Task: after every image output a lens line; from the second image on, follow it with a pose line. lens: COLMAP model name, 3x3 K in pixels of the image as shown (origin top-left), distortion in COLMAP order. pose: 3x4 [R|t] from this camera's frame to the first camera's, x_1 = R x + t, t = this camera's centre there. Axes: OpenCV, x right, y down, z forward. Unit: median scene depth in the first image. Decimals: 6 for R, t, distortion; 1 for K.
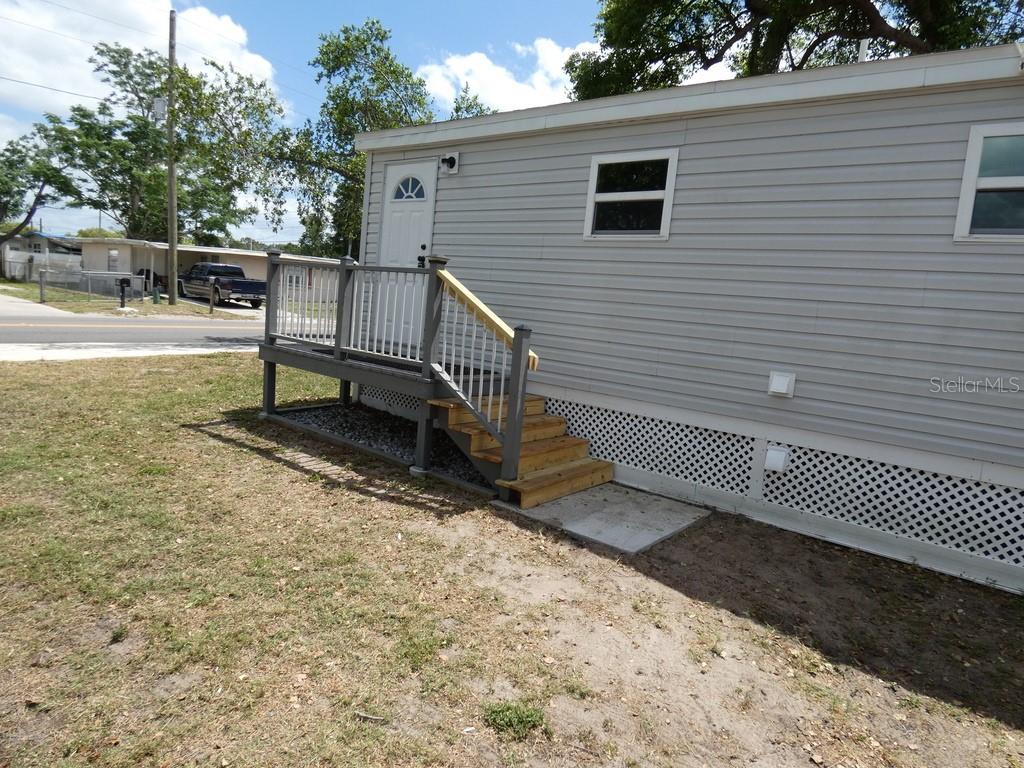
lens RADIAL K [[616.3, 0, 518.2], [0, 616.3, 376.0], [0, 0, 1]] dist [-0.006893, 0.005621]
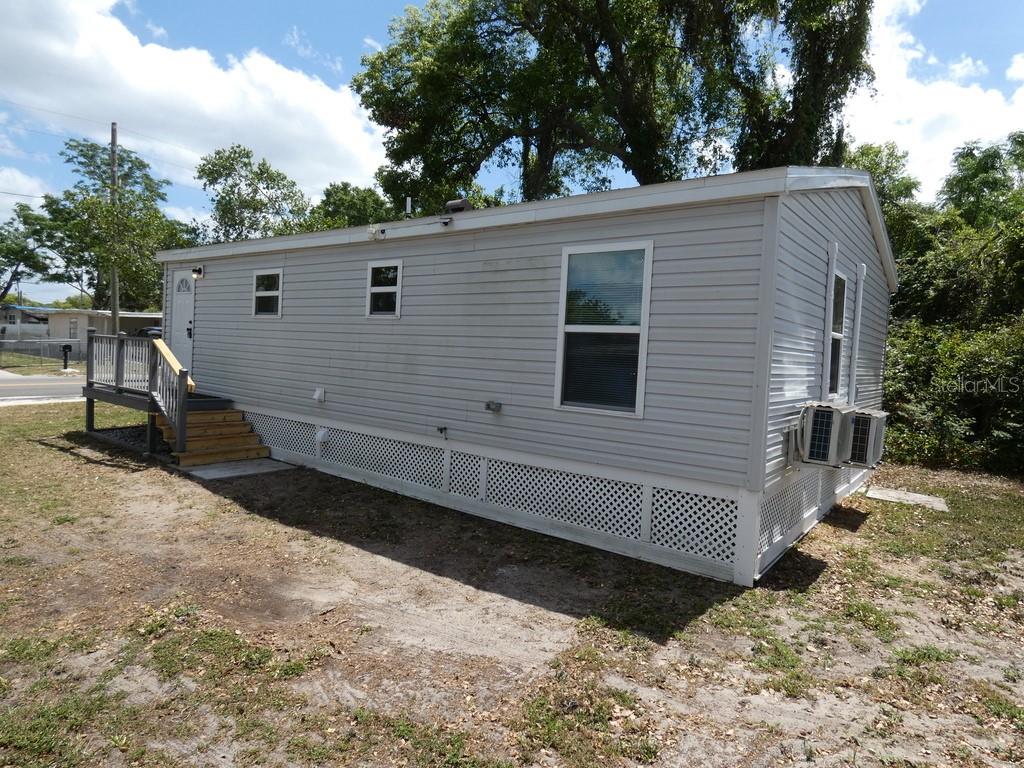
lens RADIAL K [[616.3, 0, 517.7], [0, 616.3, 376.1], [0, 0, 1]] dist [-0.006893, 0.005621]
pose [[0.999104, -0.042068, 0.004647, 0.739149], [0.042295, 0.996432, -0.073033, 0.087136], [-0.001558, 0.073164, 0.997319, -0.626468]]
